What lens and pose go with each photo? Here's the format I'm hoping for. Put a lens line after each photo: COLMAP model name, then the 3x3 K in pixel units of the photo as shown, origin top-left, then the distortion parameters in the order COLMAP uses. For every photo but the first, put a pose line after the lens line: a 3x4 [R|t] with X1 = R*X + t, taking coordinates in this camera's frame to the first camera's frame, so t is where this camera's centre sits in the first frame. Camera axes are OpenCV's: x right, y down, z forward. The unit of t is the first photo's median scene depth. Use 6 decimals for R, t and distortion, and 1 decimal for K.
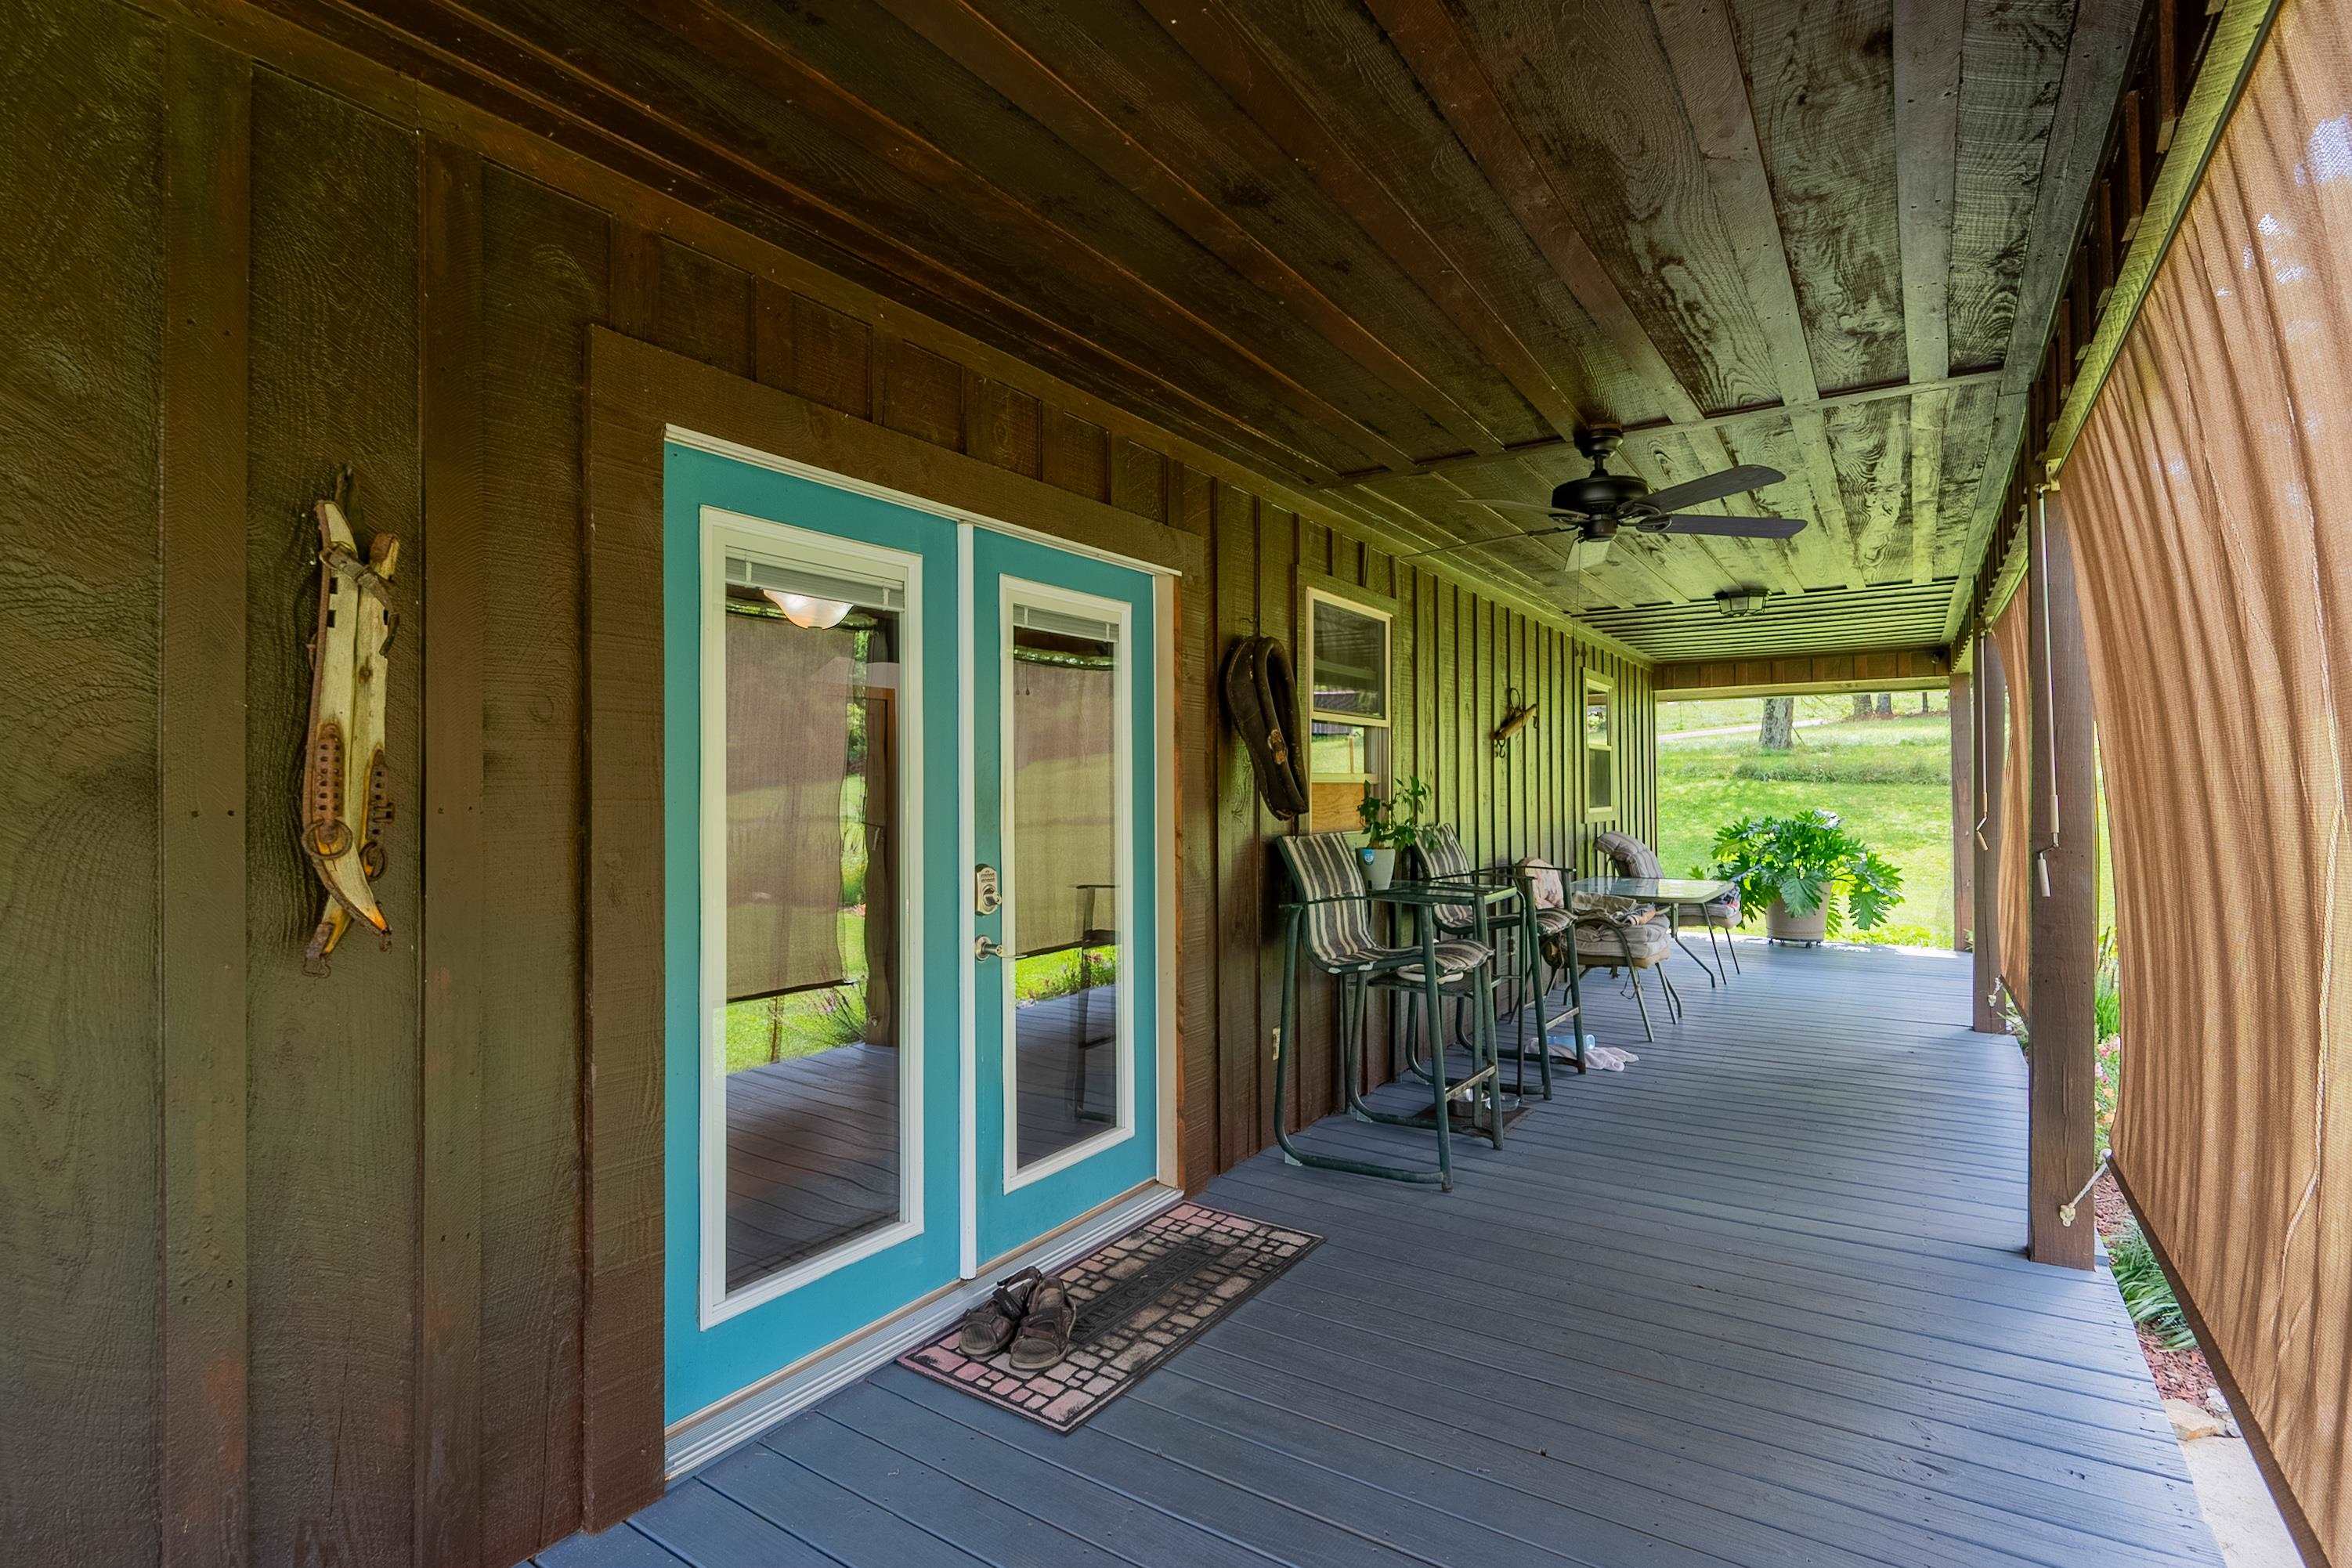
lens RADIAL K [[1136.5, 0, 1180.2], [0, 1136.5, 783.4], [0, 0, 1]] dist [0.000622, -0.001666]
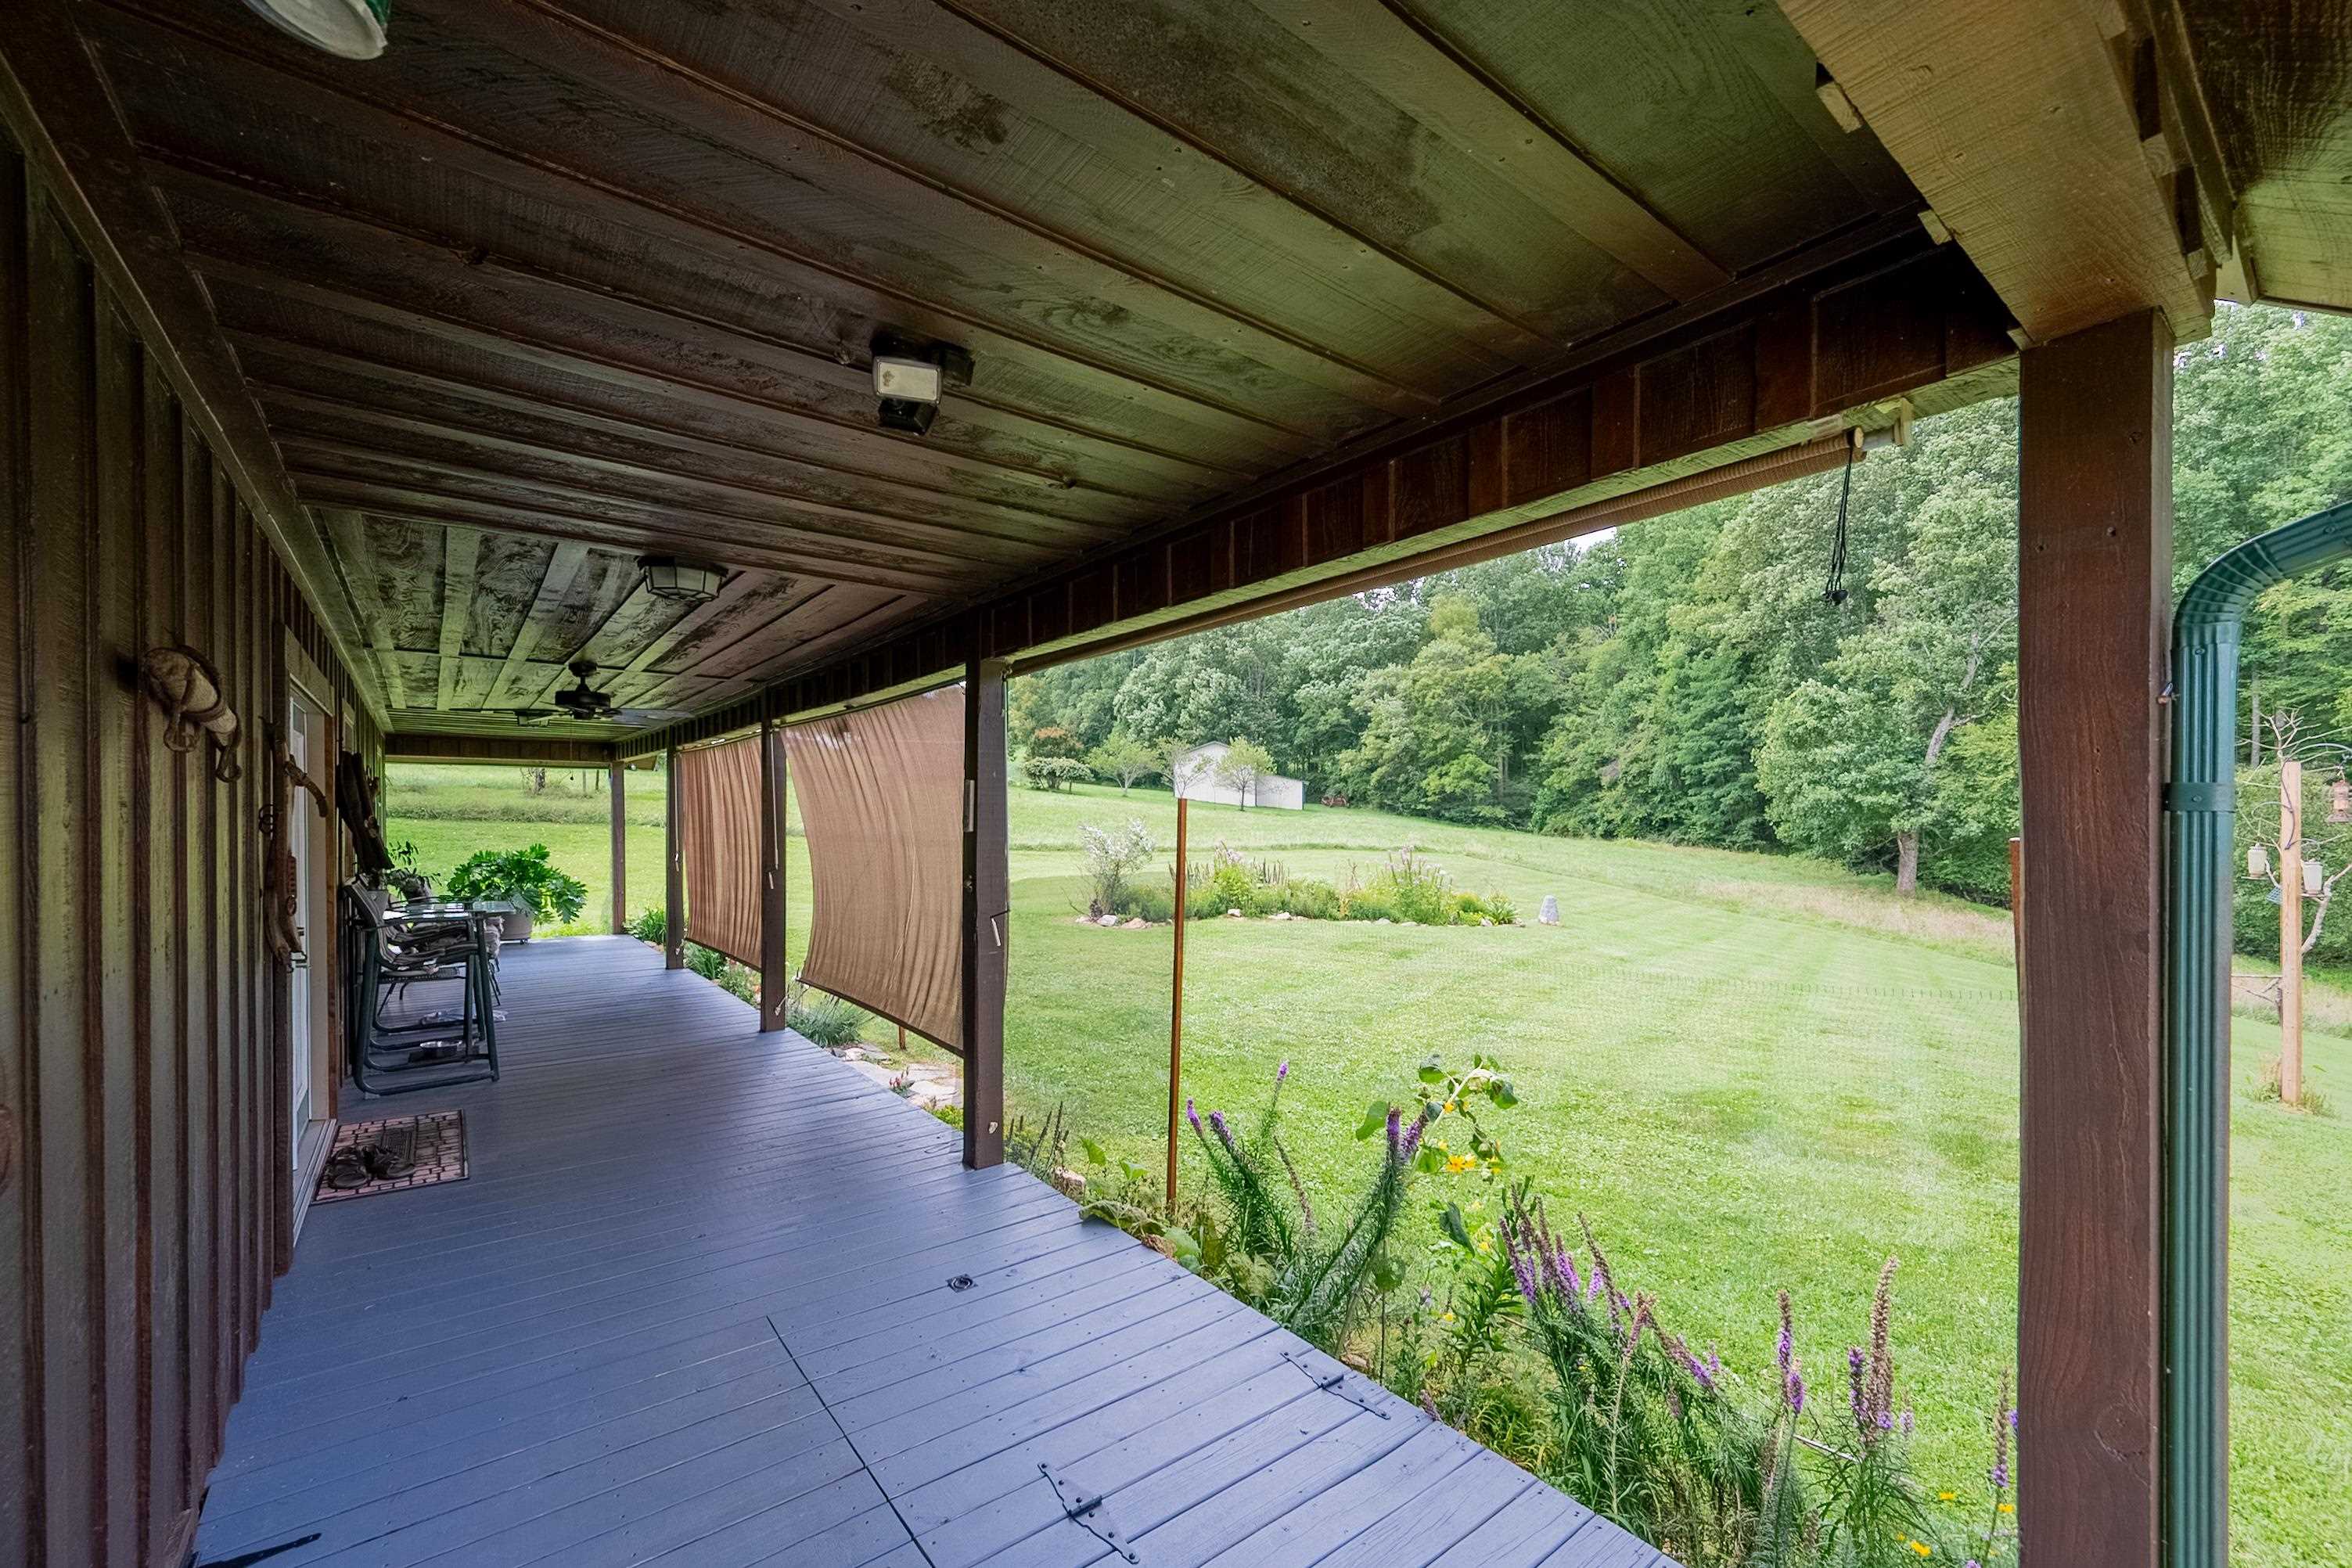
lens RADIAL K [[945.9, 0, 1188.8], [0, 945.9, 839.3], [0, 0, 1]] dist [0.000585, -0.000081]
pose [[0.317551, -0.017406, 0.948081, -0.835892], [-0.008110, 0.999745, 0.021071, -0.054262], [-0.948206, -0.014380, 0.317329, -0.490762]]
